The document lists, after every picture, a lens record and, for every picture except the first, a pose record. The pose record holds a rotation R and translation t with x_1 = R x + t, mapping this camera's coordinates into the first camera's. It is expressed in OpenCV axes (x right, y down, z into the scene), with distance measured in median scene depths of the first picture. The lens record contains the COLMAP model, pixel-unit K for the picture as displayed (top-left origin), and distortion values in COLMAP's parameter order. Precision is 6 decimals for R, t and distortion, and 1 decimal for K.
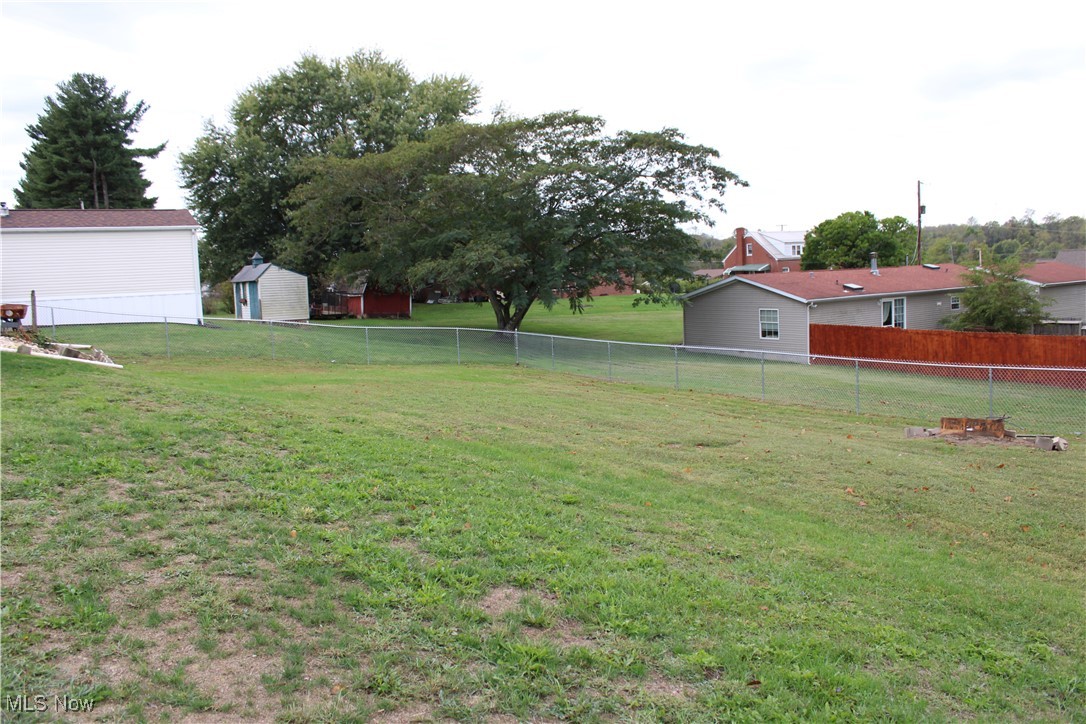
lens RADIAL K [[894.7, 0, 550.7], [0, 894.7, 358.9], [0, 0, 1]] dist [-0.156890, 0.131984]
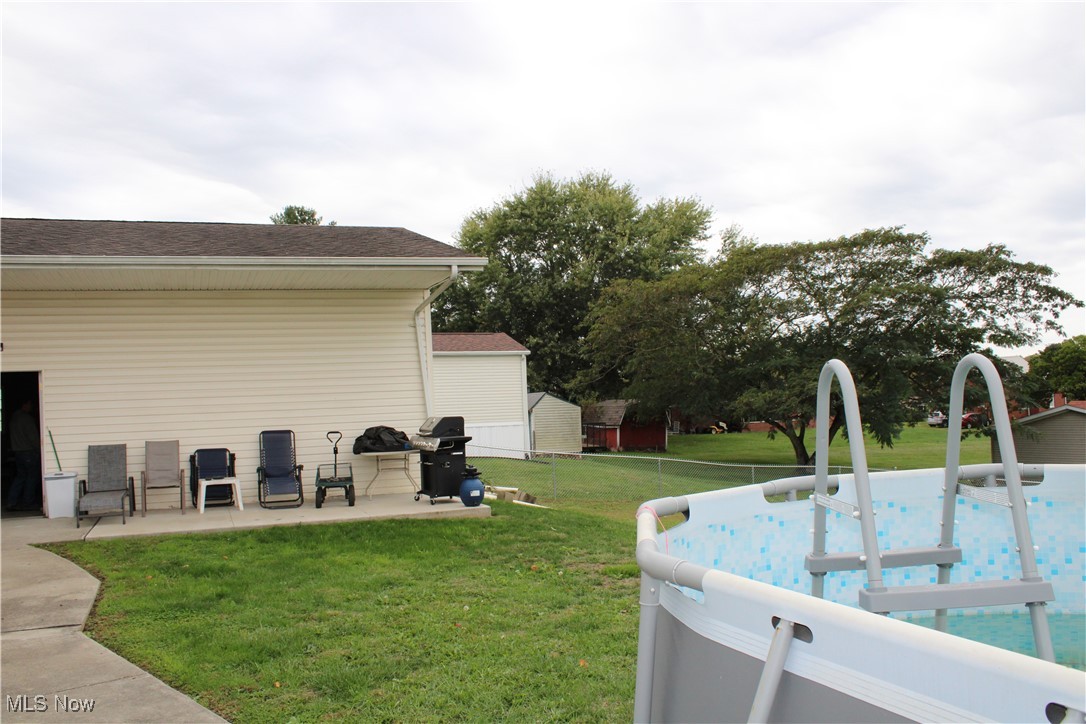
lens RADIAL K [[894.7, 0, 545.9], [0, 894.7, 372.5], [0, 0, 1]] dist [-0.156890, 0.131984]
pose [[0.989565, -0.004796, -0.144011, -0.193226], [-0.013844, 0.991657, -0.128157, -0.007930], [0.143424, 0.128813, 0.981242, 0.065830]]
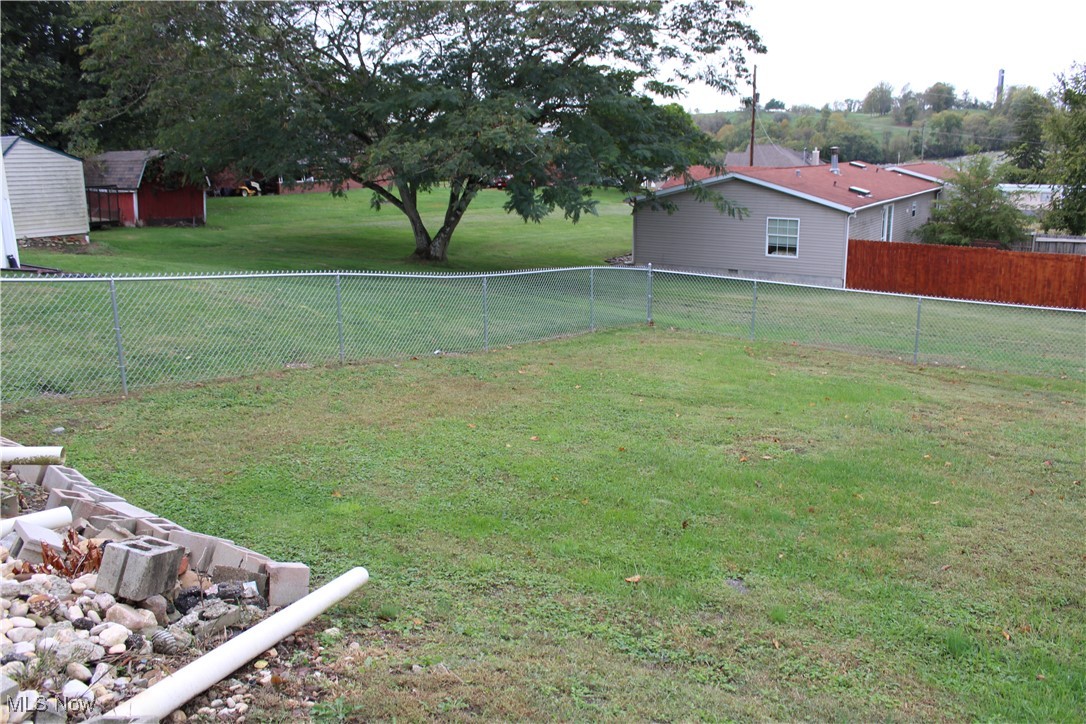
lens RADIAL K [[894.7, 0, 540.7], [0, 894.7, 364.3], [0, 0, 1]] dist [-0.156890, 0.131984]
pose [[0.914830, -0.065447, 0.398500, -0.257157], [0.011765, 0.990681, 0.135695, -0.036370], [-0.403667, -0.119450, 0.907075, 0.370492]]
